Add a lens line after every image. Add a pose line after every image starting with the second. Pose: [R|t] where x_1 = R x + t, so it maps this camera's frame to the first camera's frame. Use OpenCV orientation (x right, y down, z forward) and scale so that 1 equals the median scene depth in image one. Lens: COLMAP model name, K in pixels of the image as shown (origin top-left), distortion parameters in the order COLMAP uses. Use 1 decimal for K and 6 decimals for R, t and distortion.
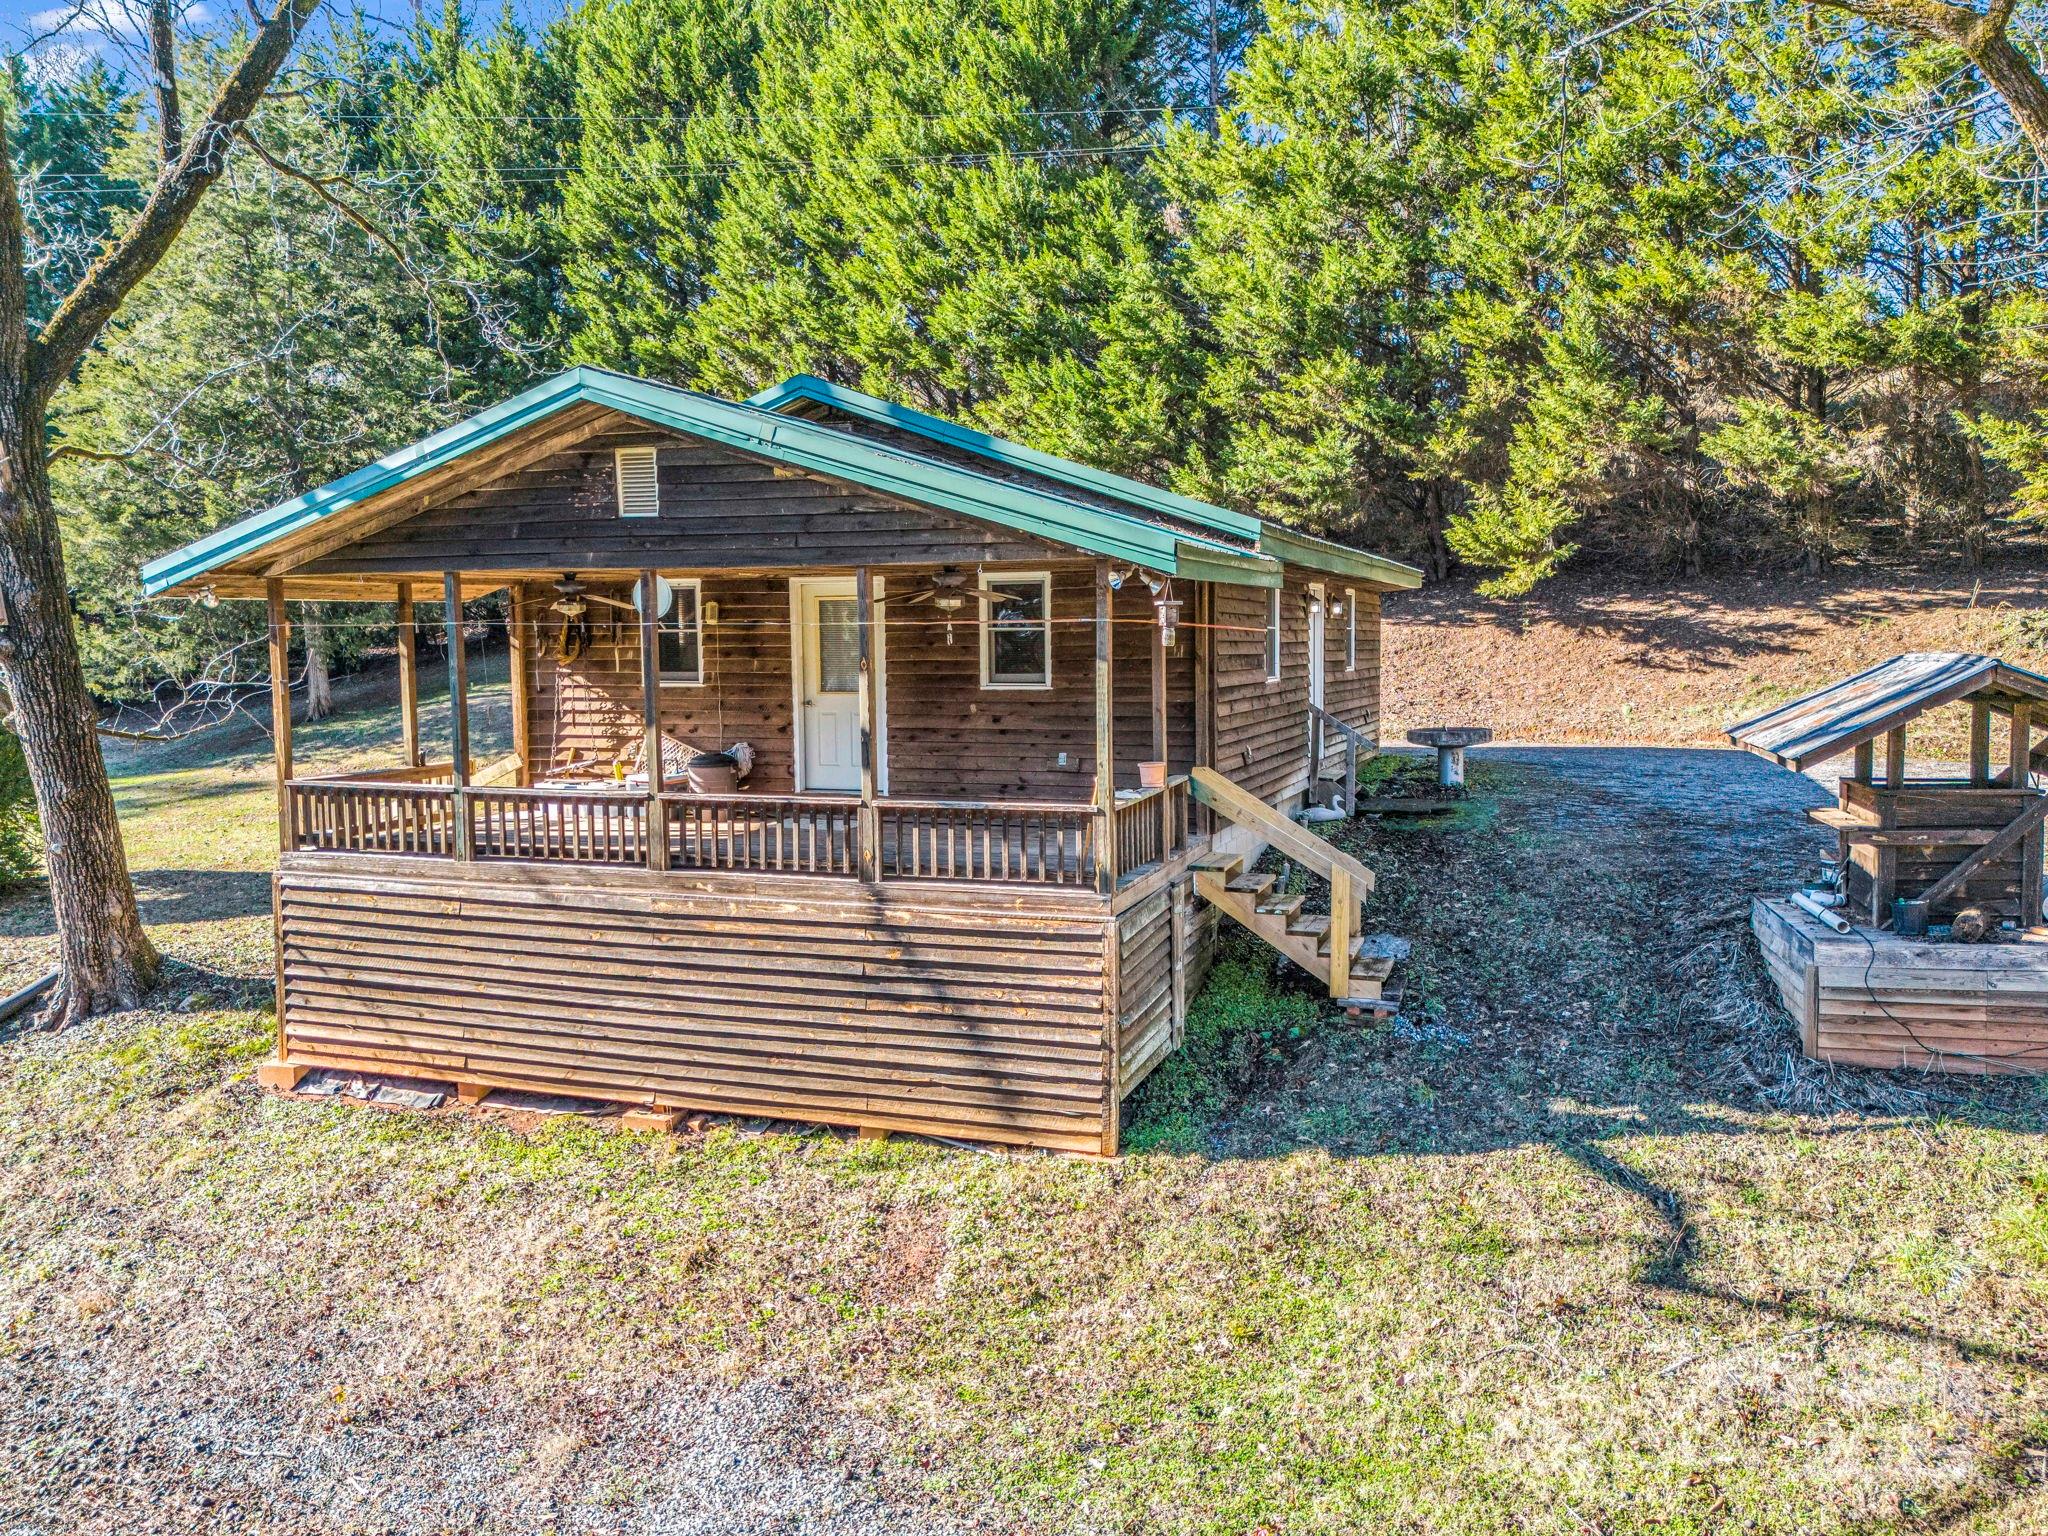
lens RADIAL K [[1473.9, 0, 1024.3], [0, 1473.9, 733.9], [0, 0, 1]] dist [-0.005900, -0.000713]
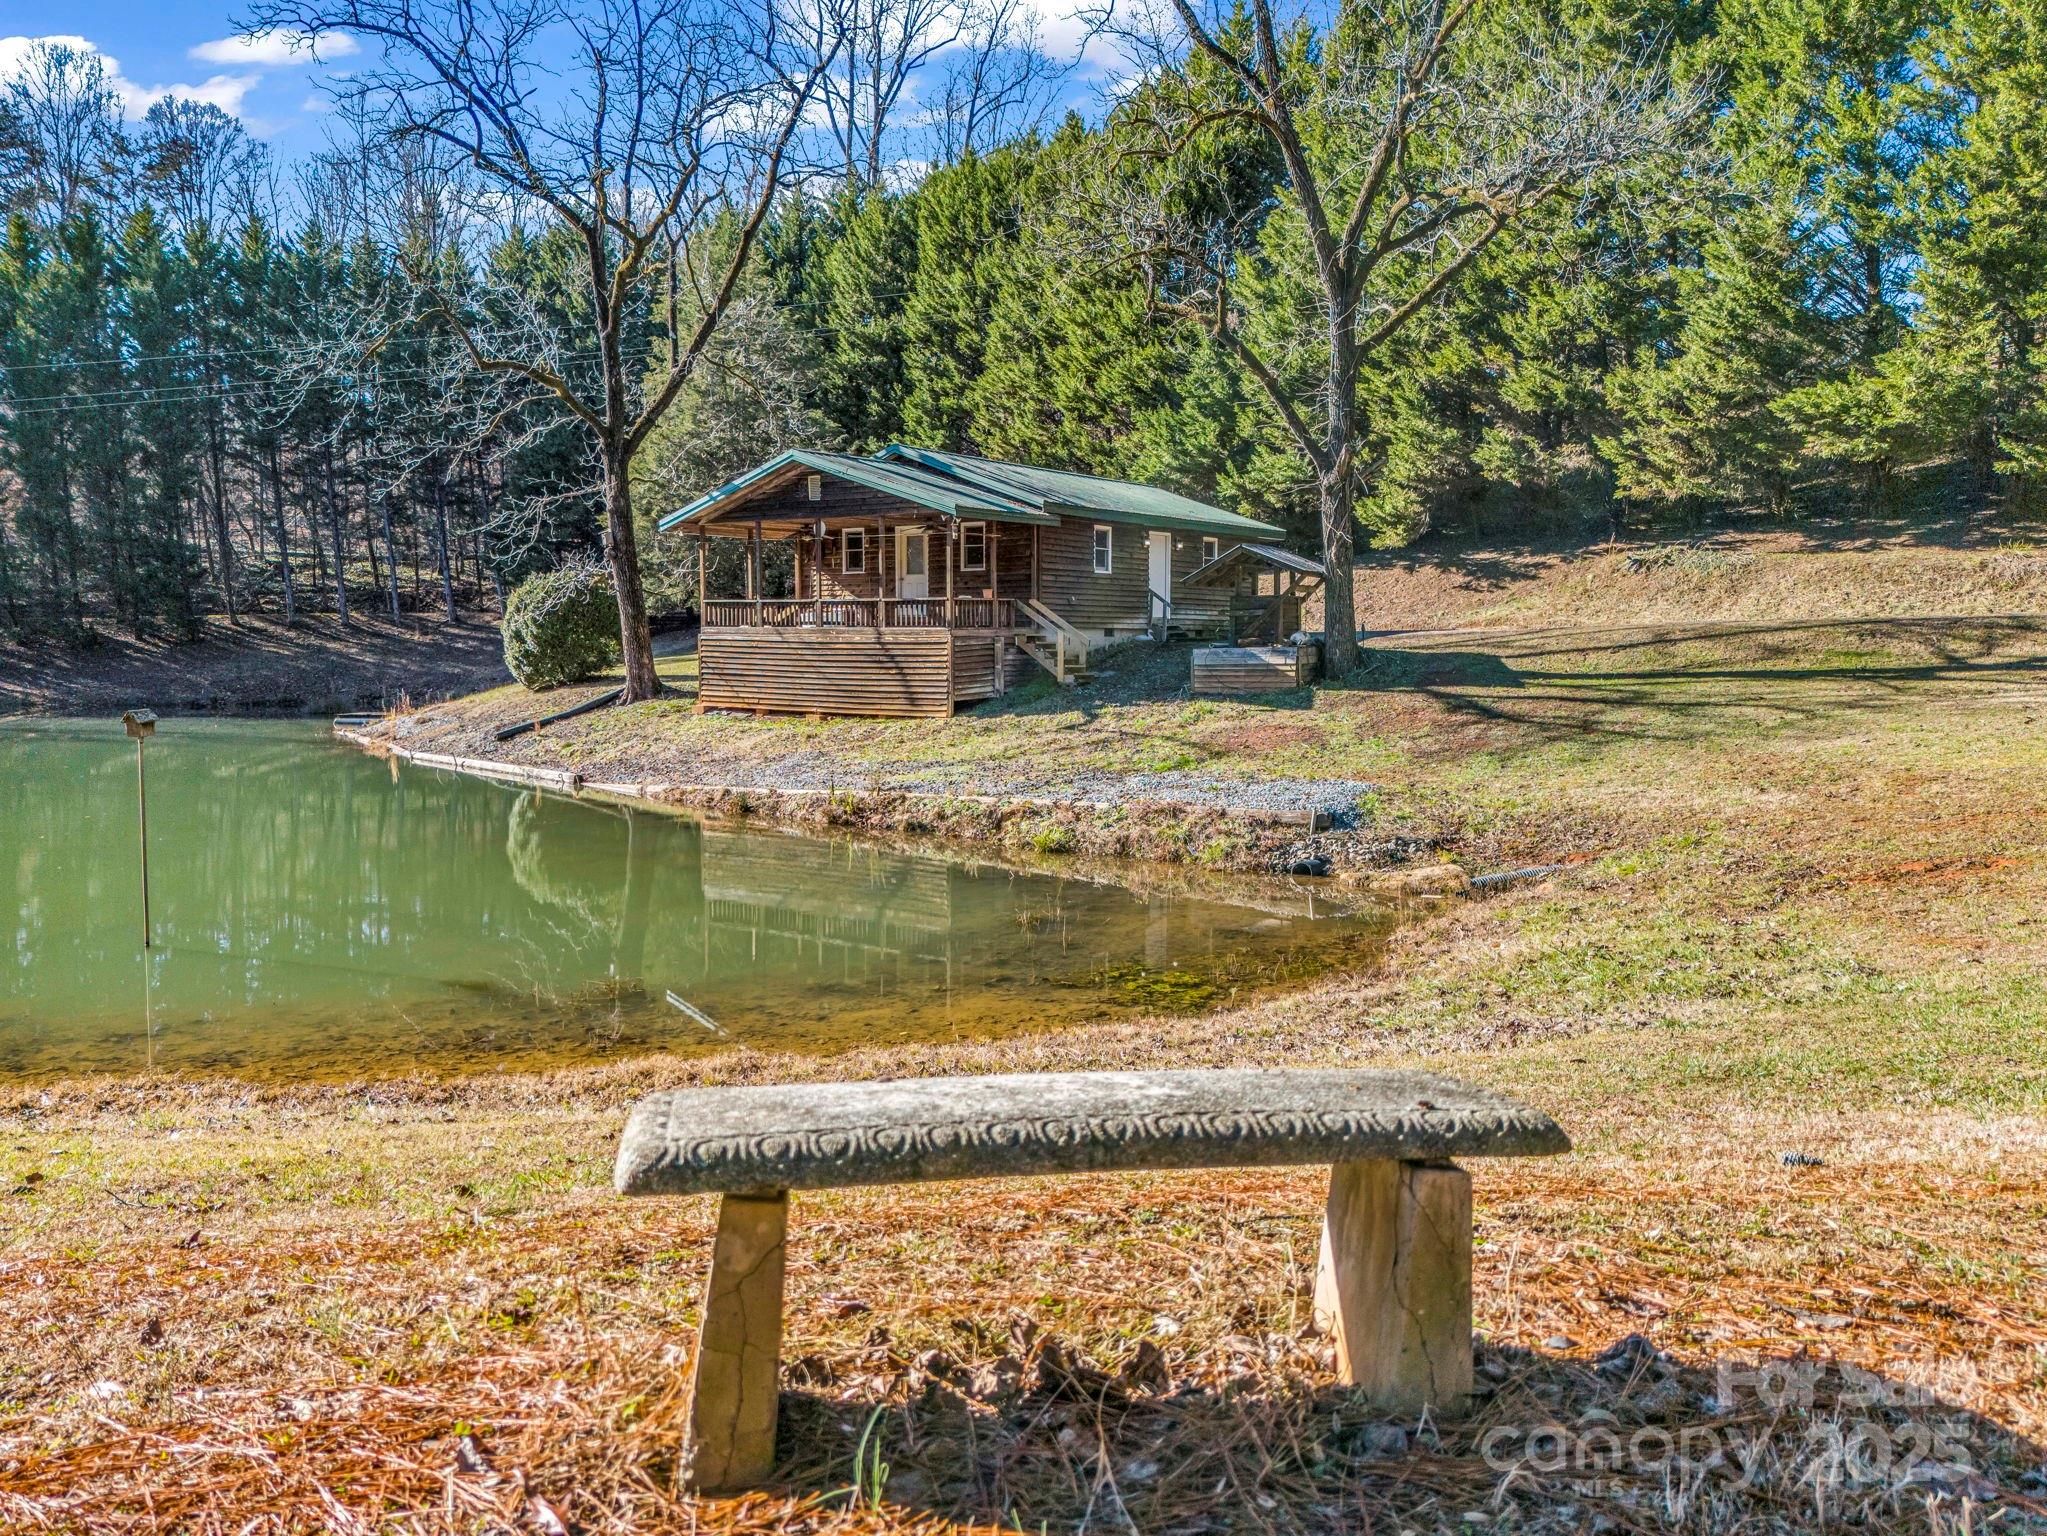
lens RADIAL K [[1473.1, 0, 1023.8], [0, 1473.1, 733.9], [0, 0, 1]] dist [-0.005900, -0.000713]
pose [[0.955053, 0.032386, -0.294662, 0.348234], [-0.032950, 0.999452, 0.003053, 0.100216], [0.294599, 0.006793, 0.955597, -0.568635]]
